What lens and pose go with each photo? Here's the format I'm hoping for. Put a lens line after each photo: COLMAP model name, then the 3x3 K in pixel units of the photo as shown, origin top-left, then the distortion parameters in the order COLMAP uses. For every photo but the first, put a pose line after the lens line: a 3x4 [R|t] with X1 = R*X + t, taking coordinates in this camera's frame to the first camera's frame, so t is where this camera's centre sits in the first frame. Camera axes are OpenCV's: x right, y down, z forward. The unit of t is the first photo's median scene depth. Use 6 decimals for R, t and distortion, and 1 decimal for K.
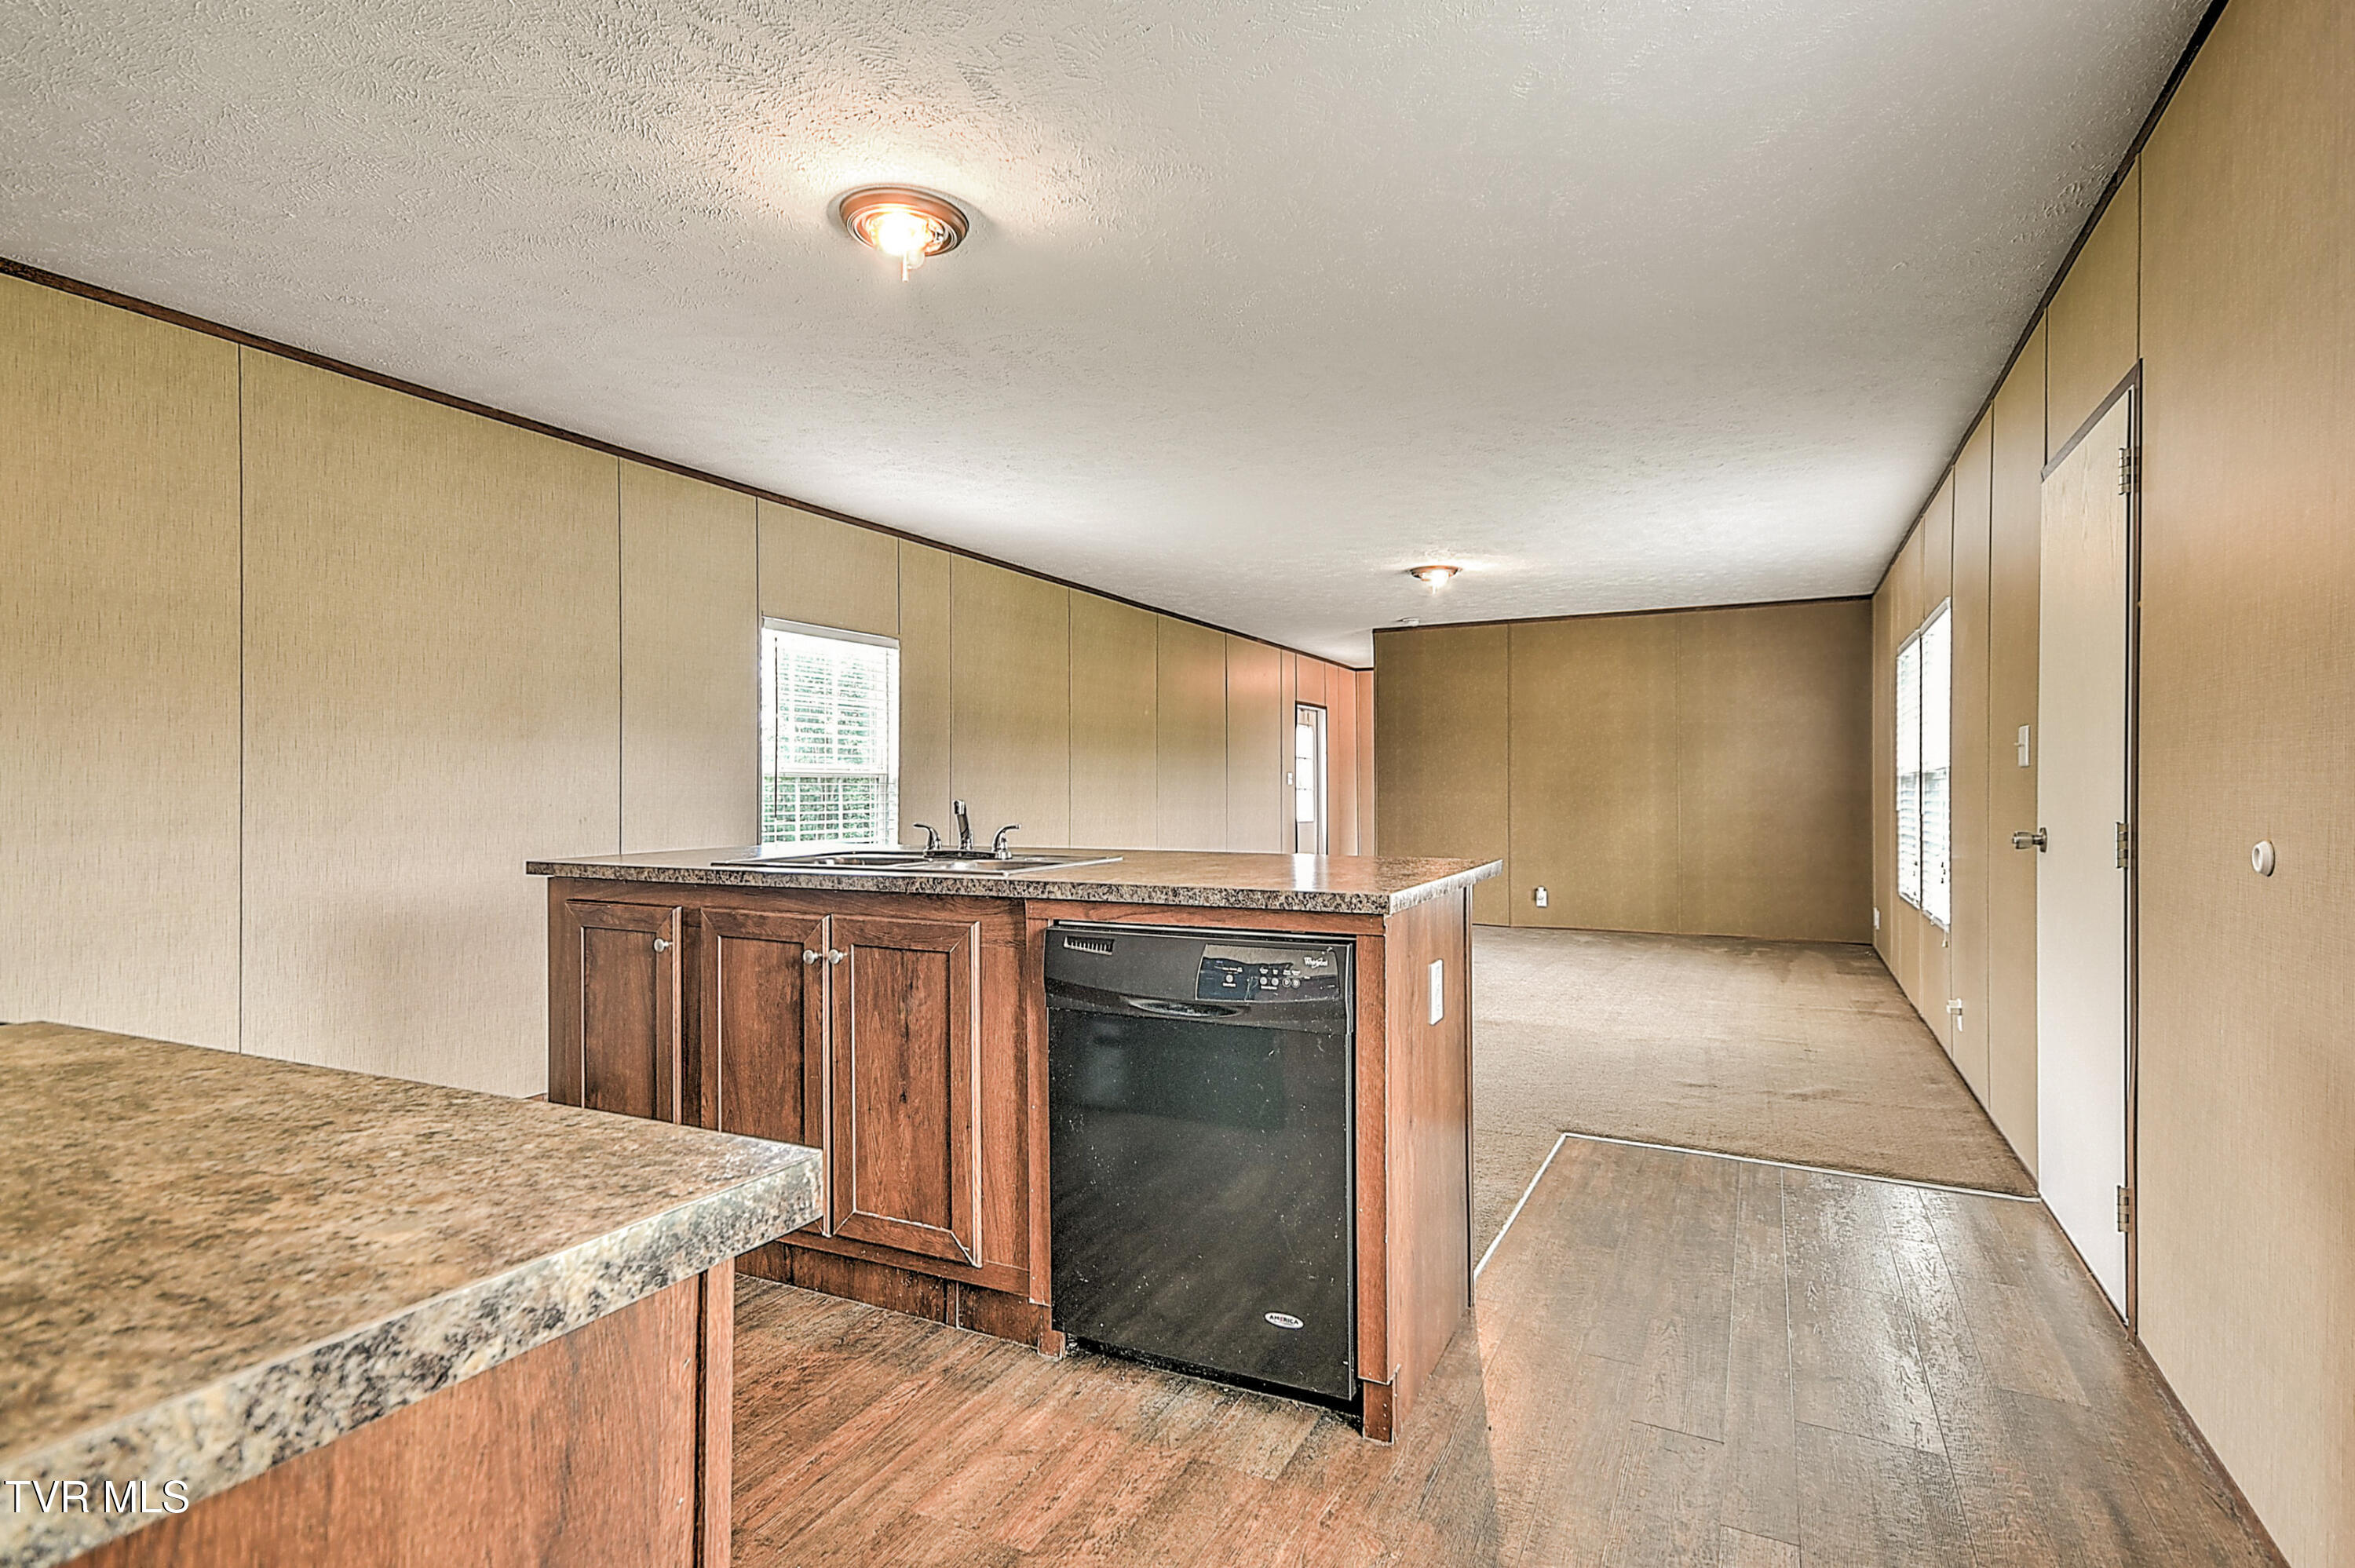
lens RADIAL K [[1165.2, 0, 1181.6], [0, 1165.2, 794.4], [0, 0, 1]] dist [0.027166, -0.009457]
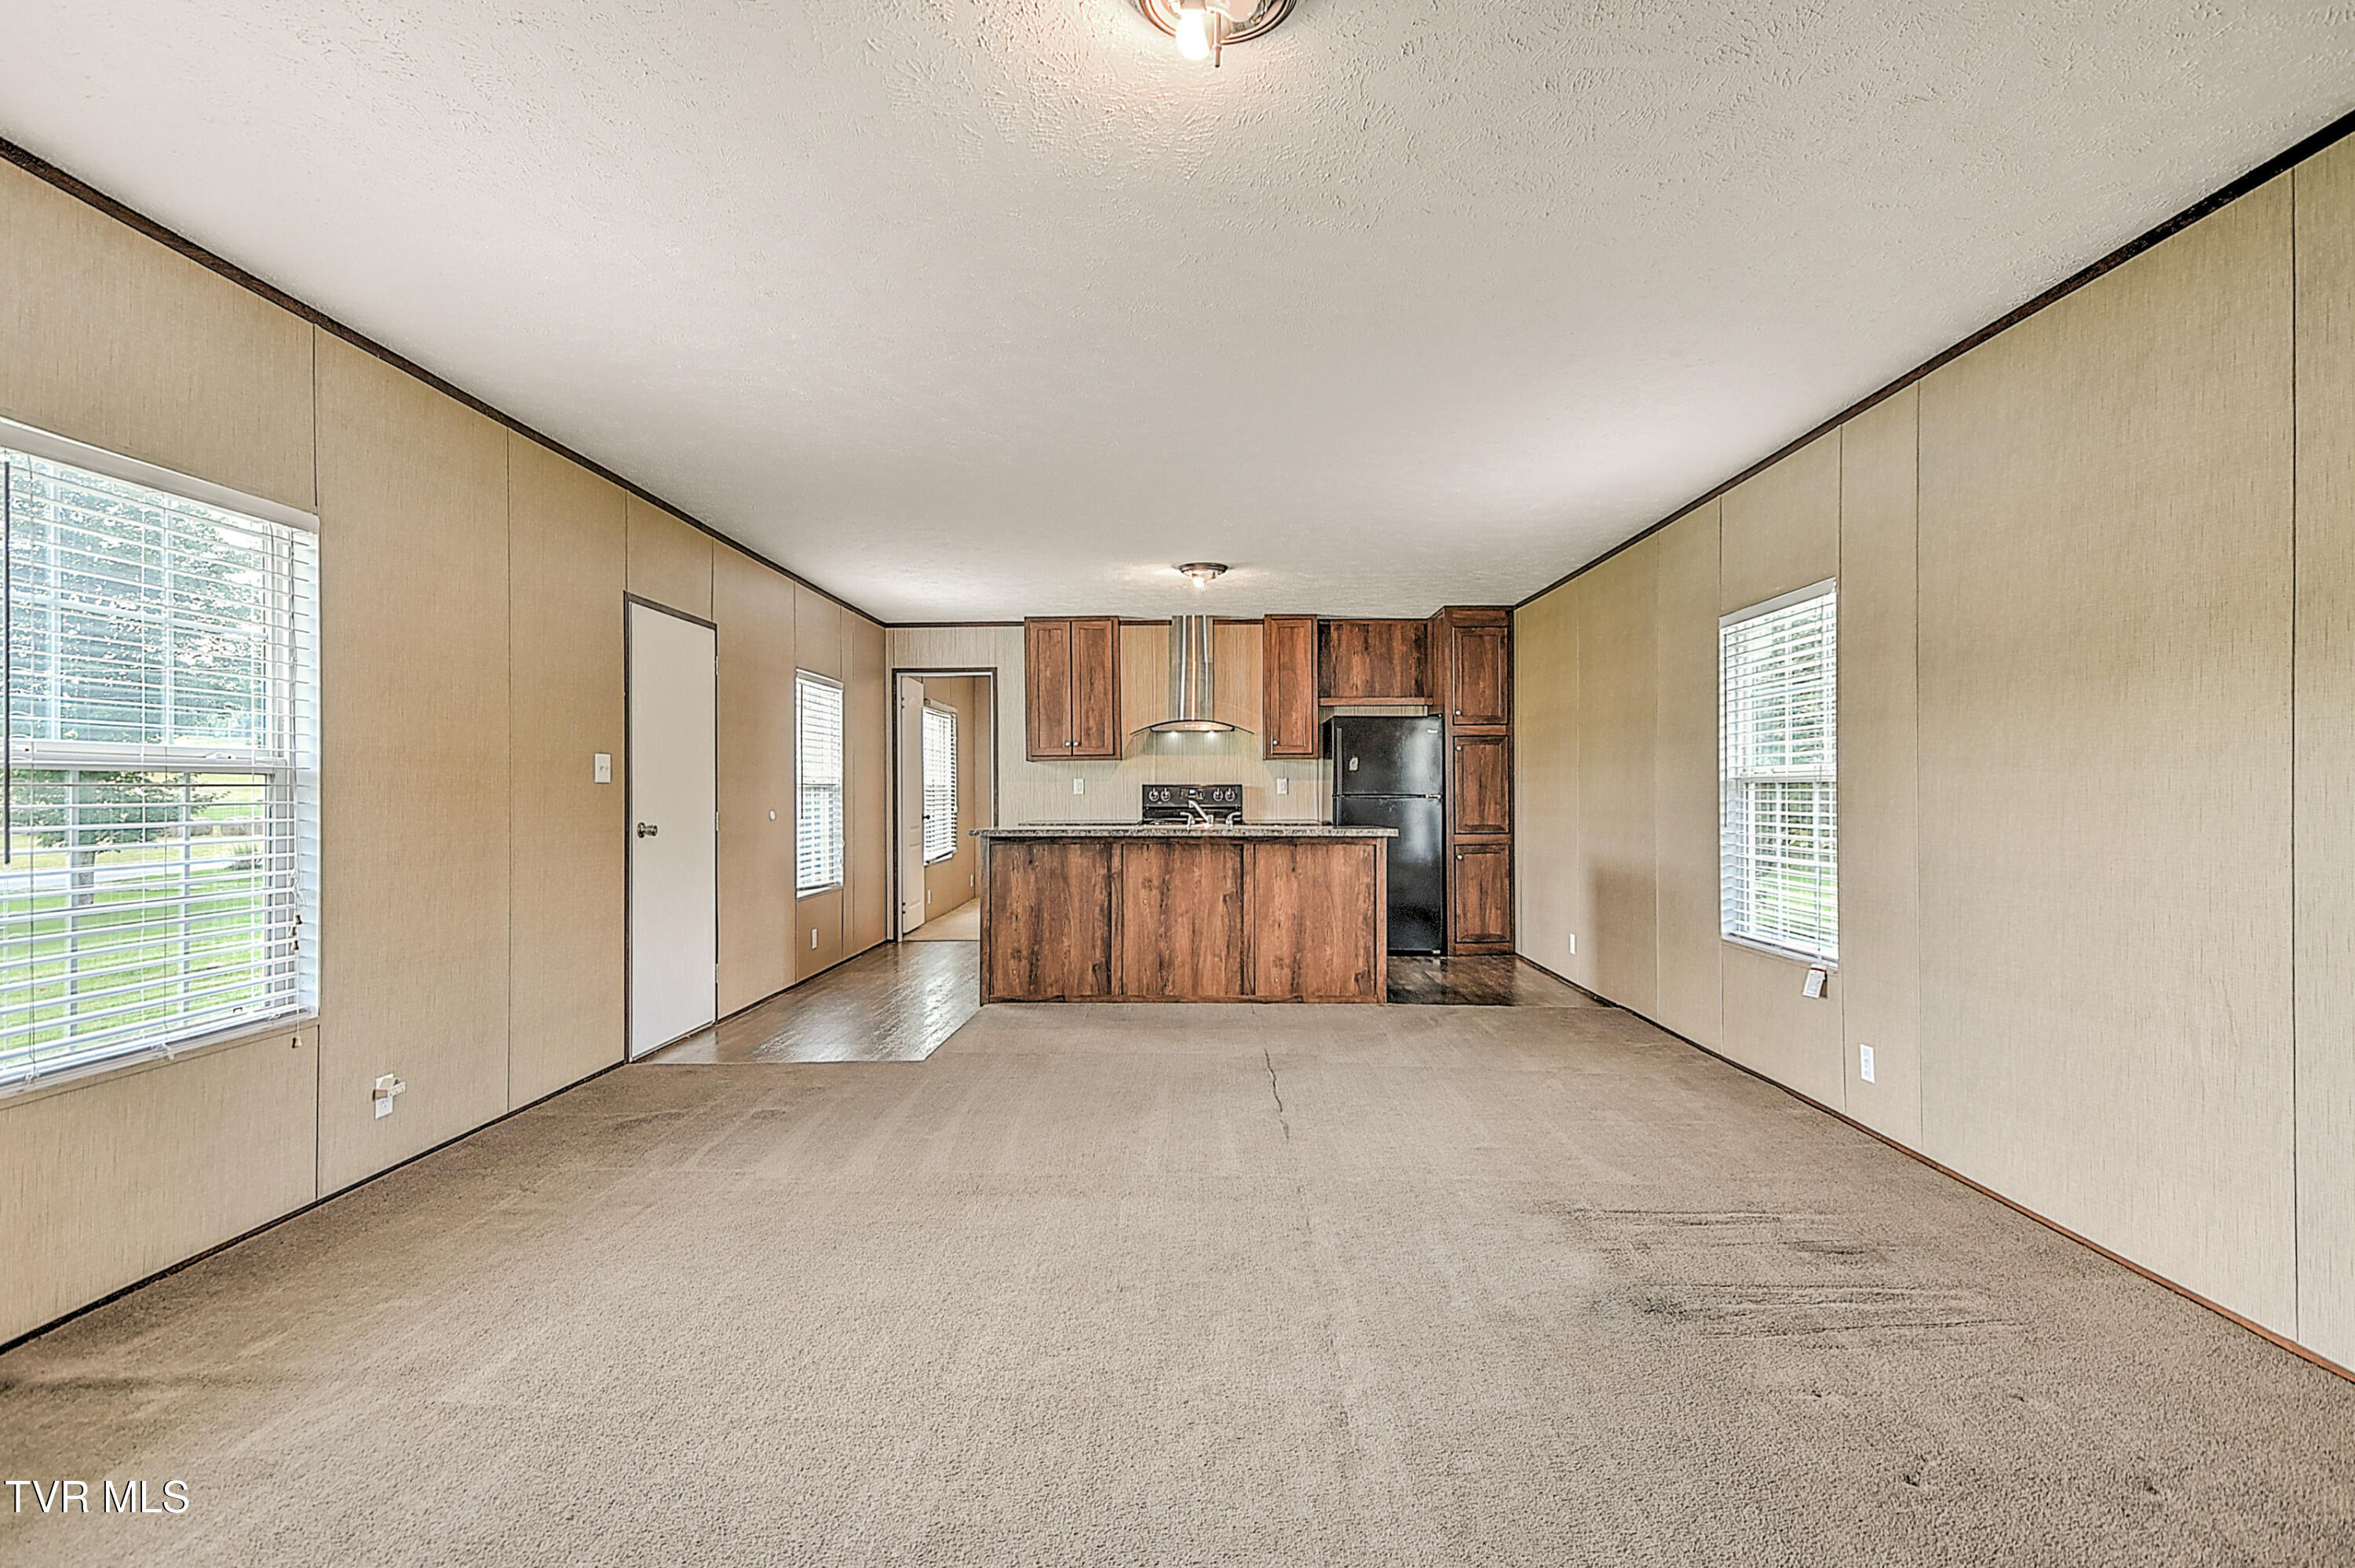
lens RADIAL K [[1176.0, 0, 1182.9], [0, 1176.0, 791.8], [0, 0, 1]] dist [0.020588, -0.000517]
pose [[-0.900207, 0.001548, -0.435458, 0.604543], [-0.000160, 0.999992, 0.003884, -0.015219], [0.435461, 0.003566, -0.900200, 2.199901]]
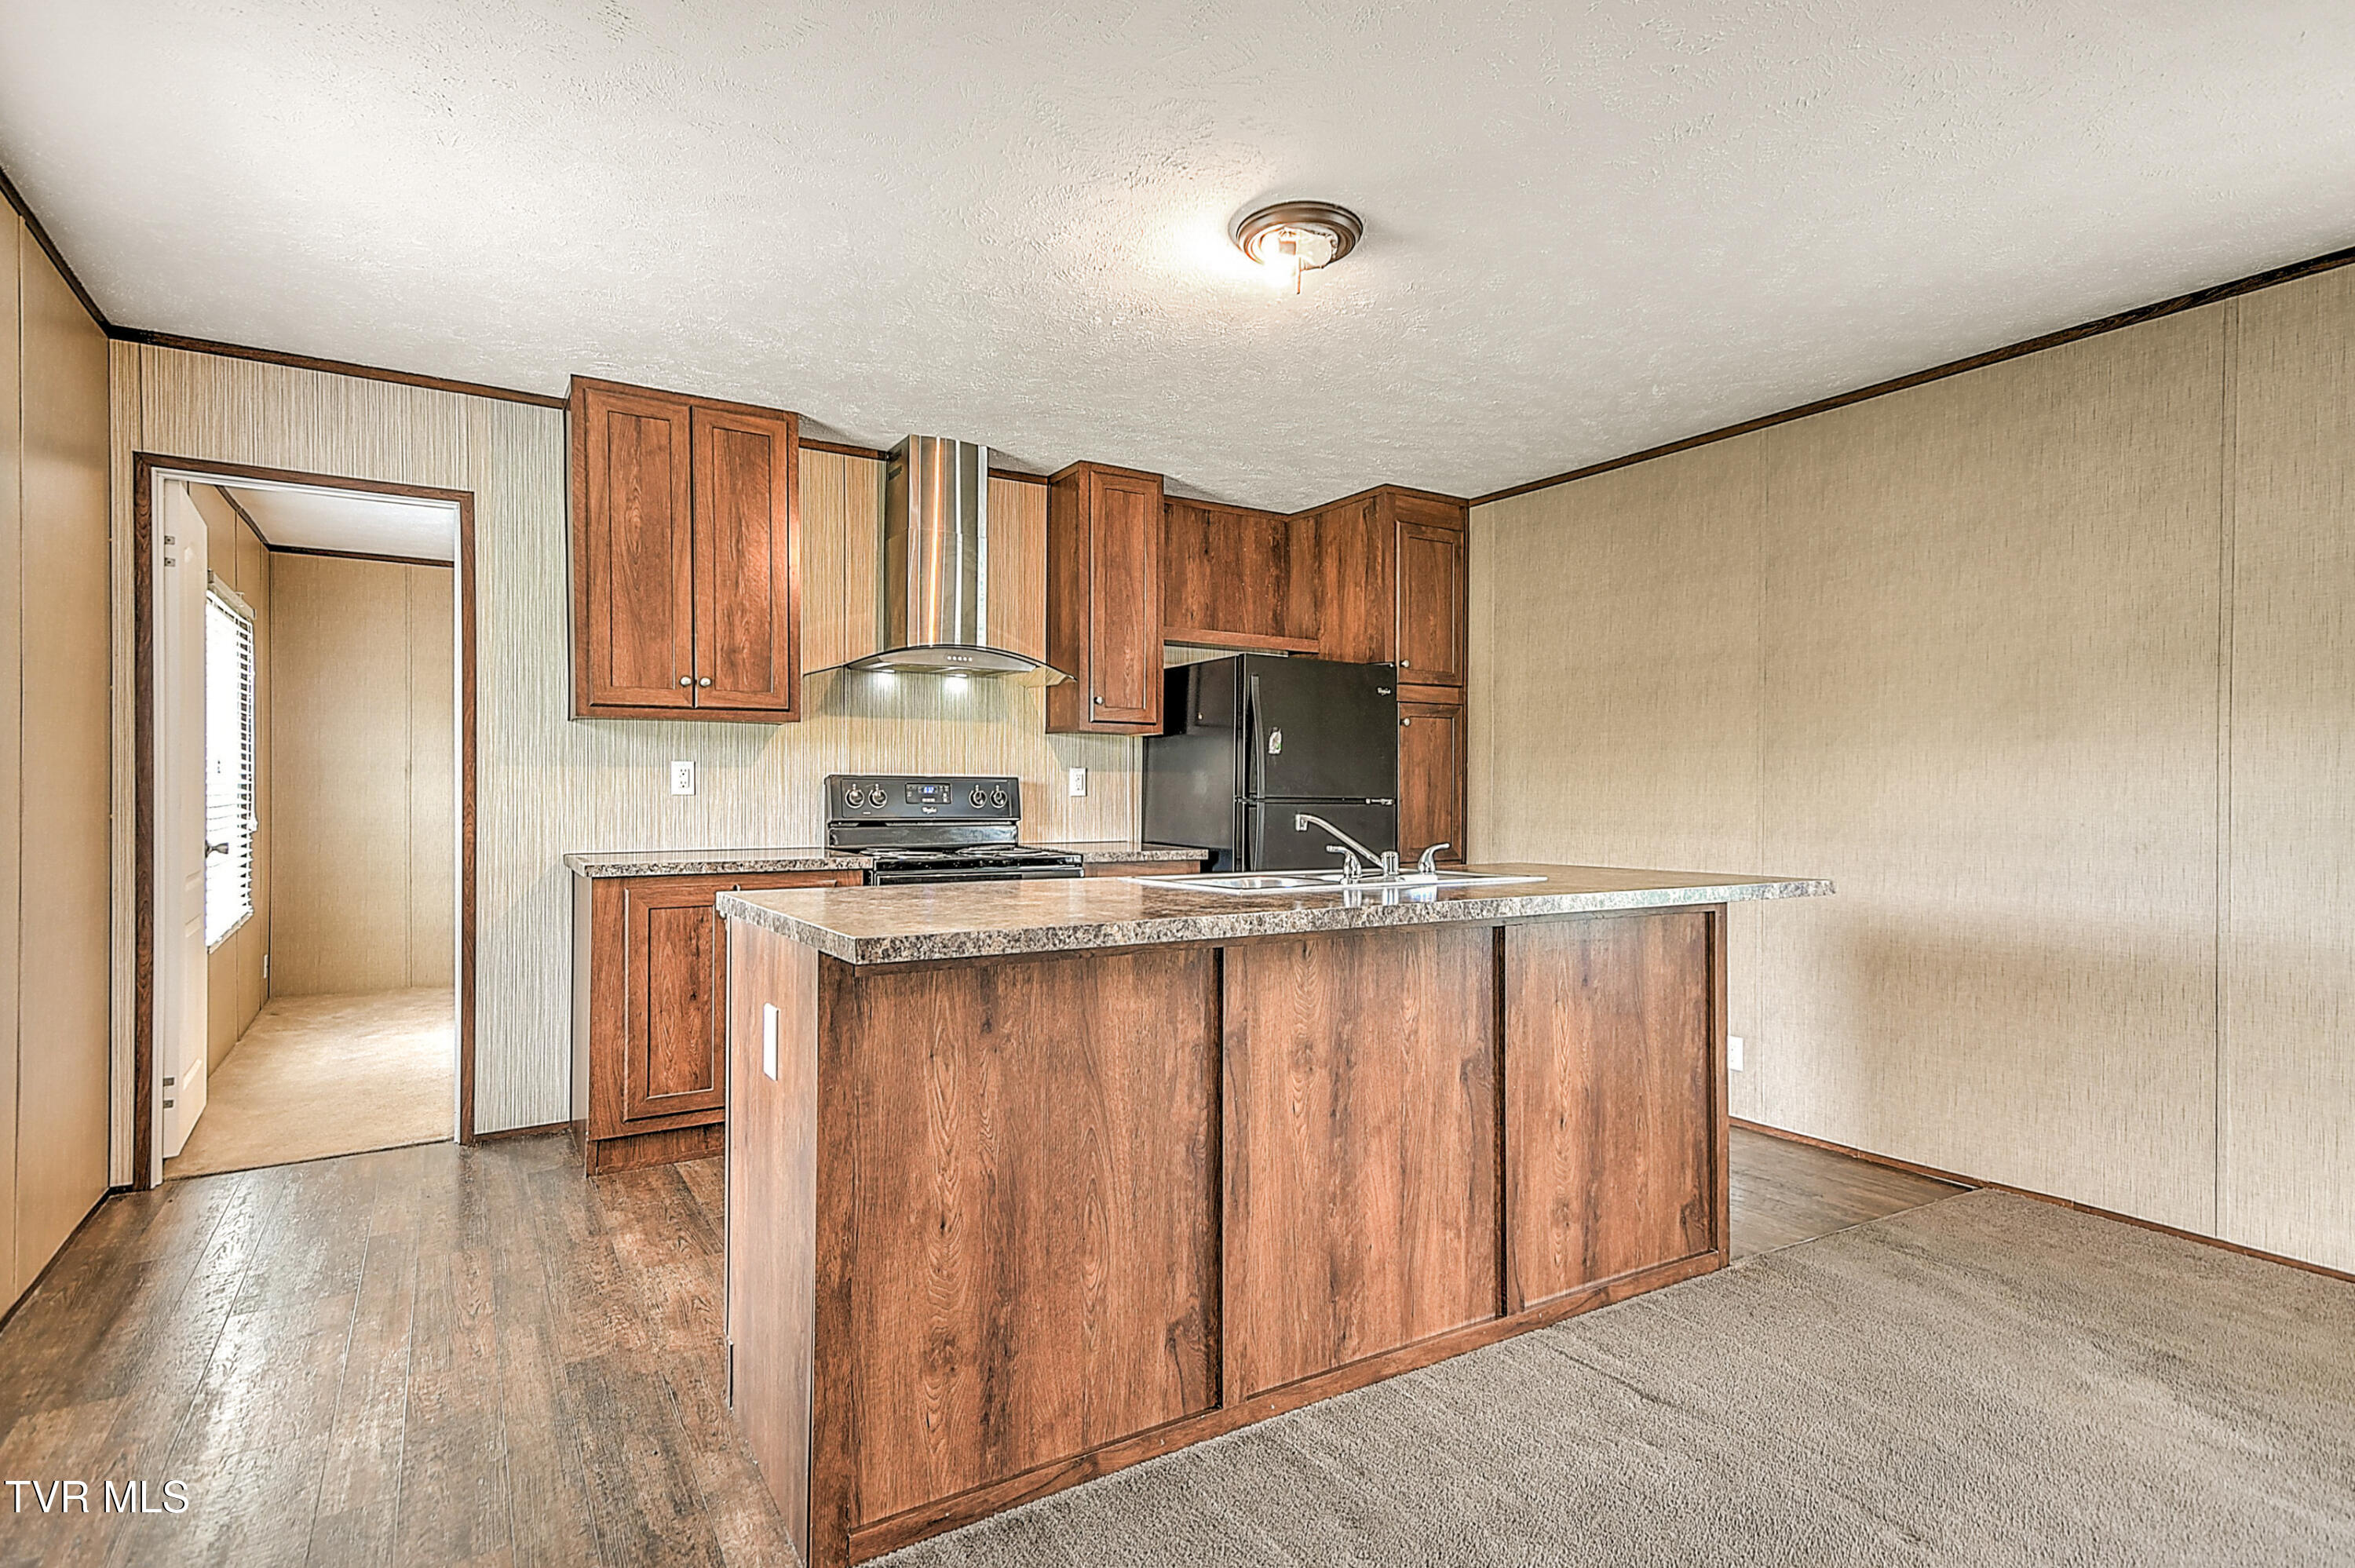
lens RADIAL K [[1173.2, 0, 1186.4], [0, 1173.2, 789.0], [0, 0, 1]] dist [0.025507, 0.000019]
pose [[-0.521255, -0.005748, -0.853382, 0.456268], [-0.007975, 0.999966, -0.001864, -0.008226], [0.853364, 0.005834, -0.521283, 0.981229]]
